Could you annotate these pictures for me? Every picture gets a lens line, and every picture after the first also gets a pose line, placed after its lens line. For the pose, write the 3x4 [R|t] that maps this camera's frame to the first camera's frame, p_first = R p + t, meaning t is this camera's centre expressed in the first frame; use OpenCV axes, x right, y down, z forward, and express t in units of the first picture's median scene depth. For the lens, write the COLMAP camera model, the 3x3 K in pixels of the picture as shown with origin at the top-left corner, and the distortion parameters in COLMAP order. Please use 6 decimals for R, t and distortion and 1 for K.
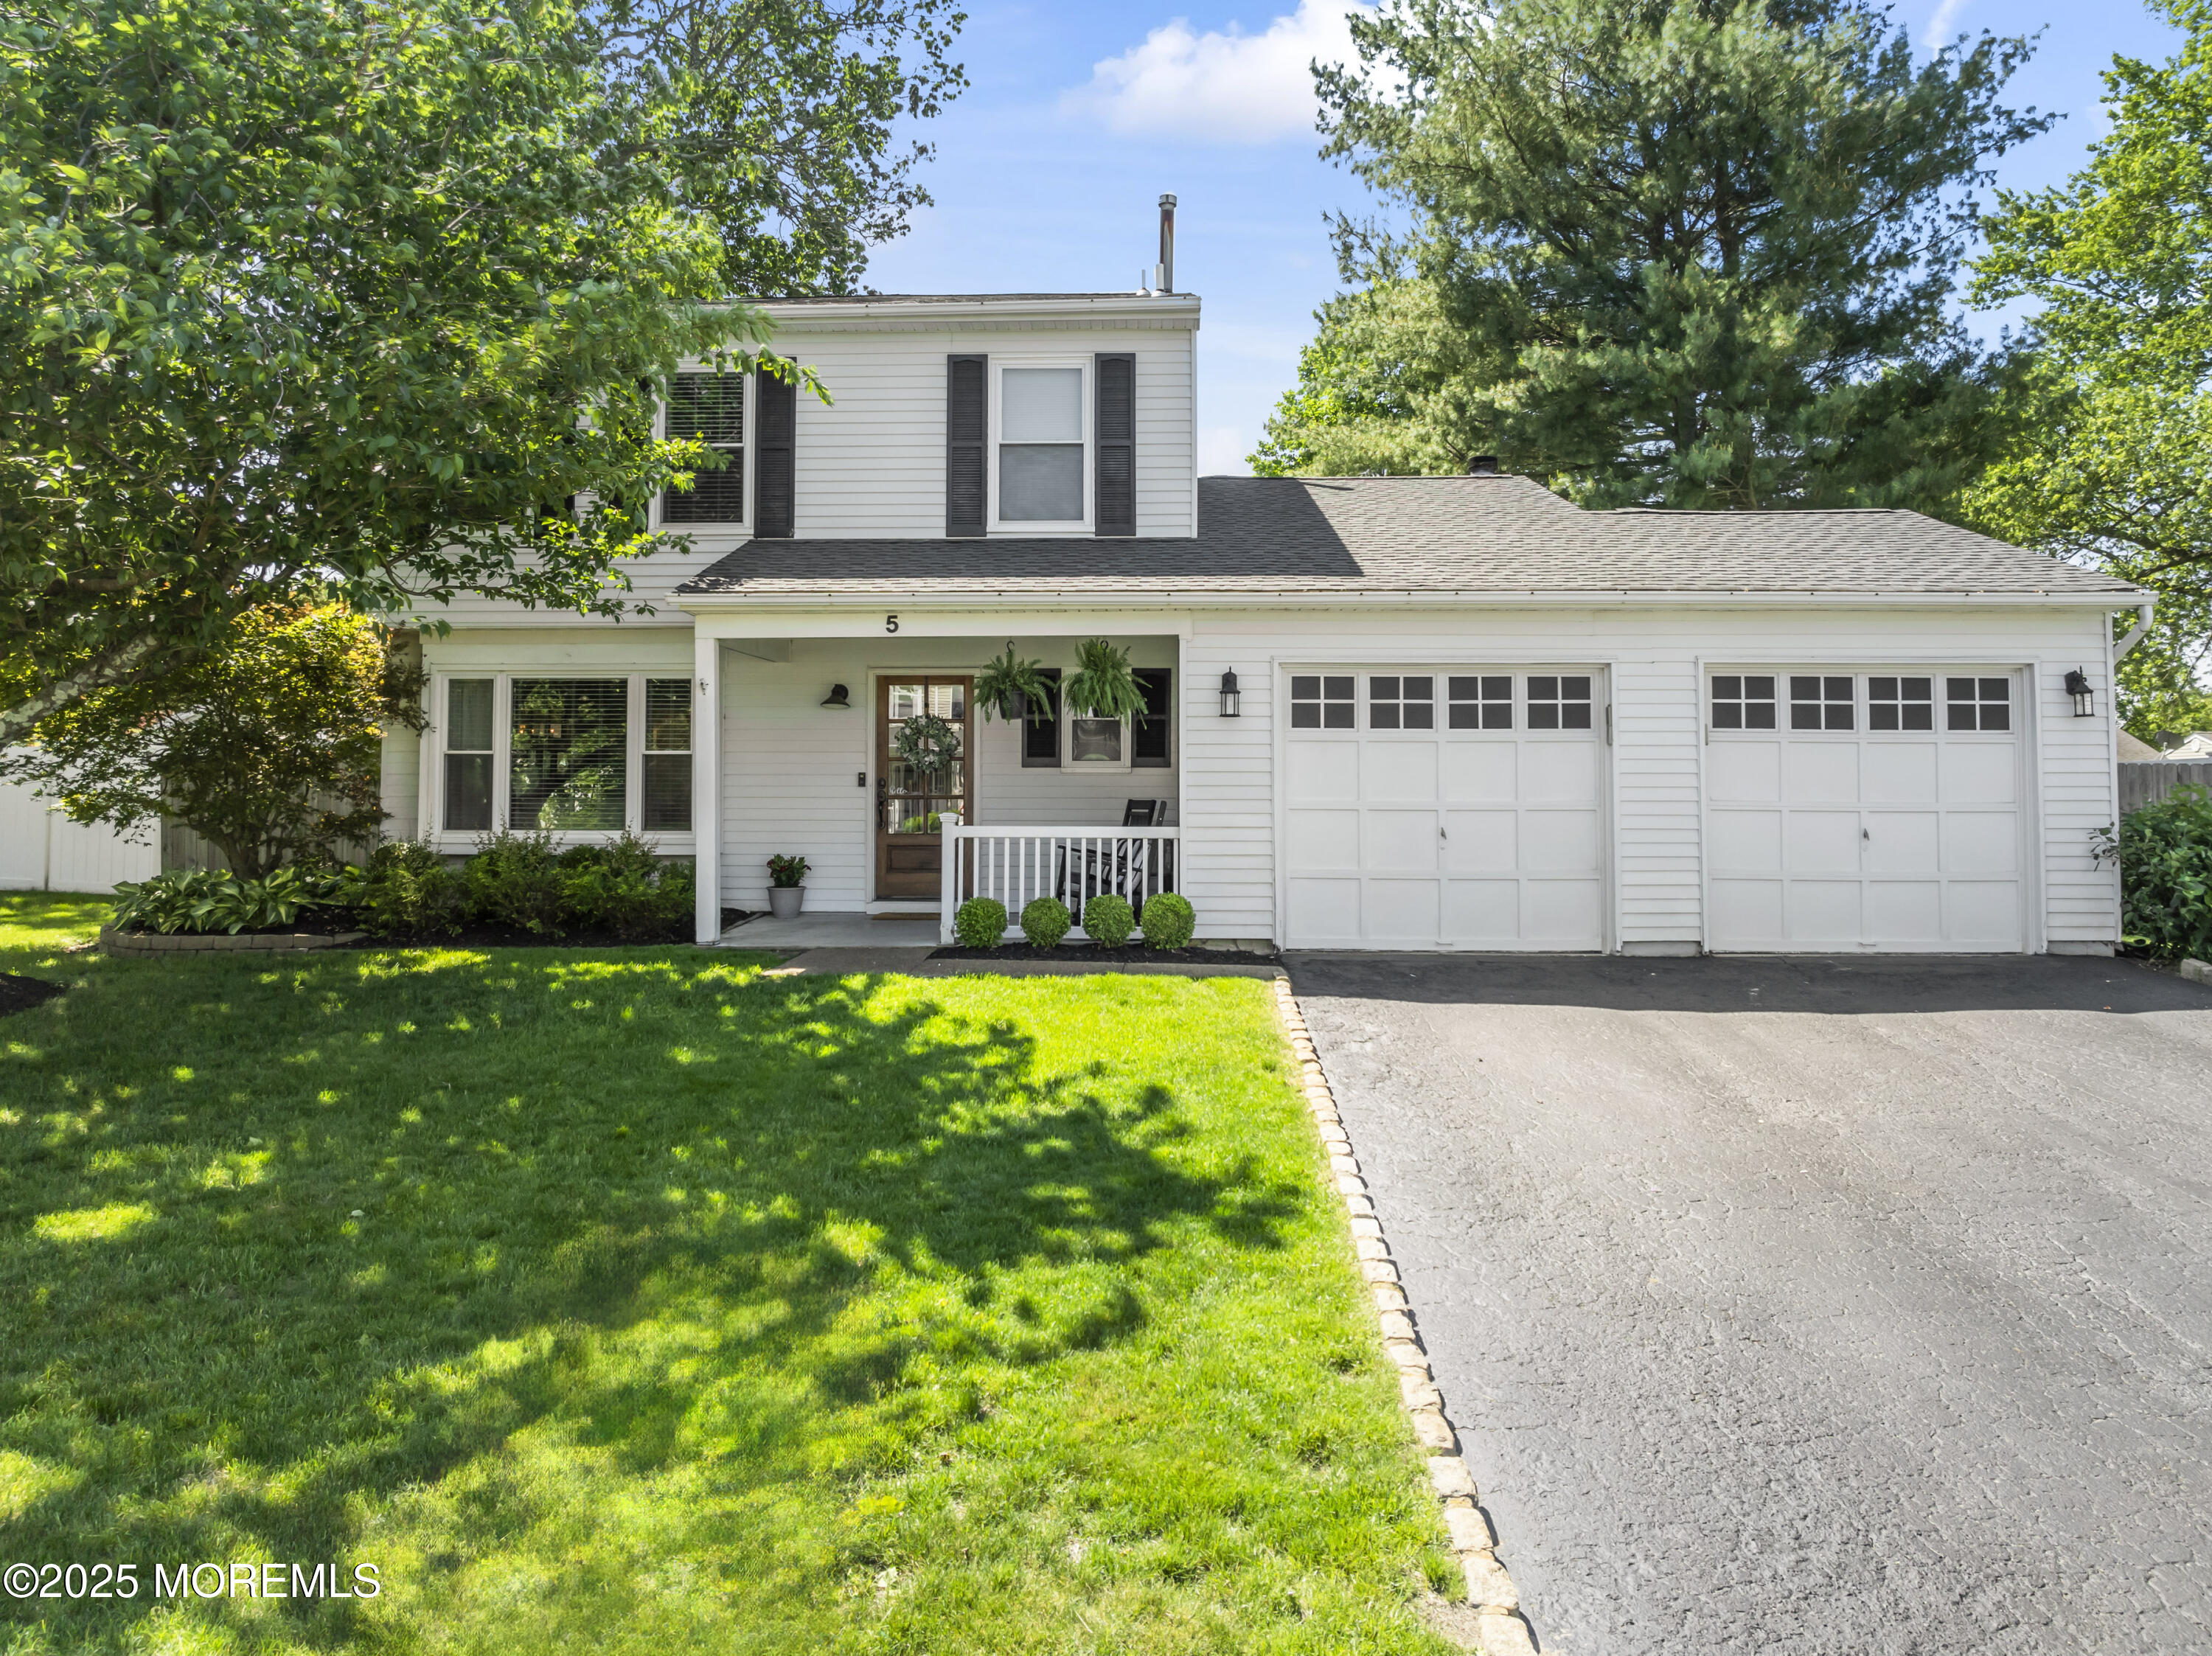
lens RADIAL K [[1605.0, 0, 1106.0], [0, 1605.0, 828.0], [0, 0, 1]] dist [0.001100, 0.004641]
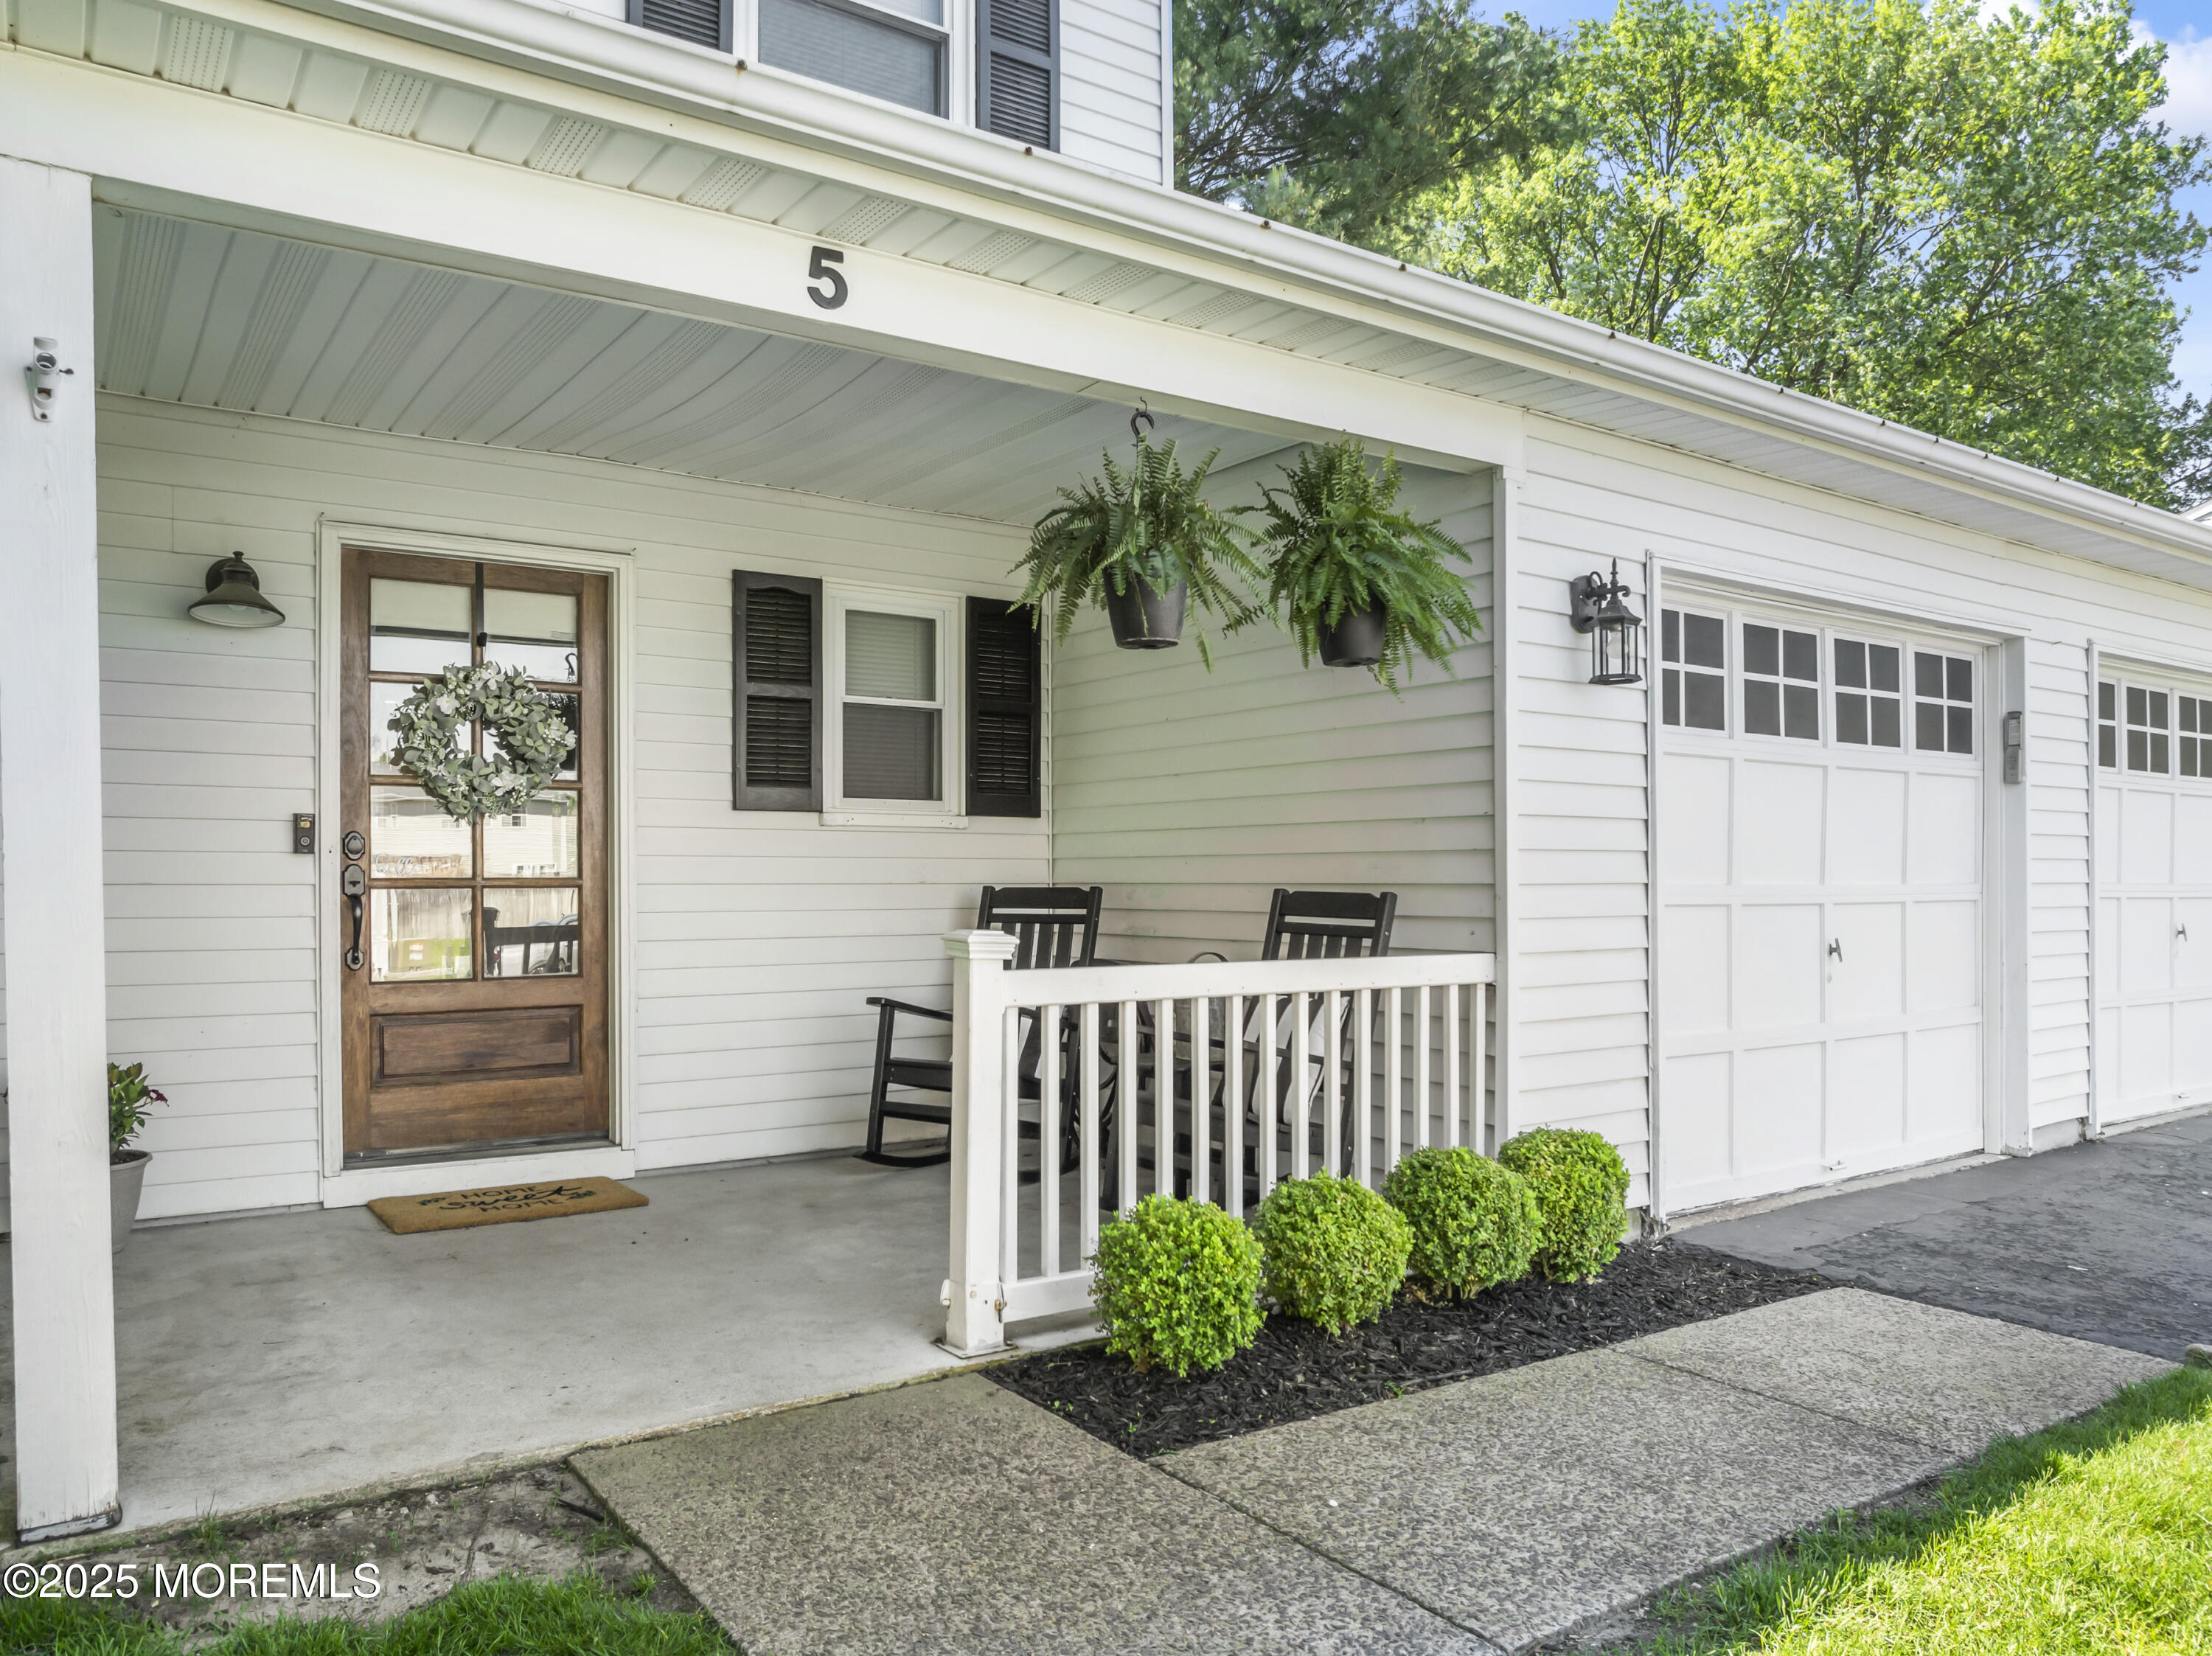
lens RADIAL K [[1542.4, 0, 1106.8], [0, 1542.4, 870.7], [0, 0, 1]] dist [-0.002351, -0.000203]
pose [[0.800405, -0.004821, 0.599440, -0.245735], [0.013065, 0.999870, -0.009403, -0.019582], [-0.599317, 0.015358, 0.800364, 0.723328]]
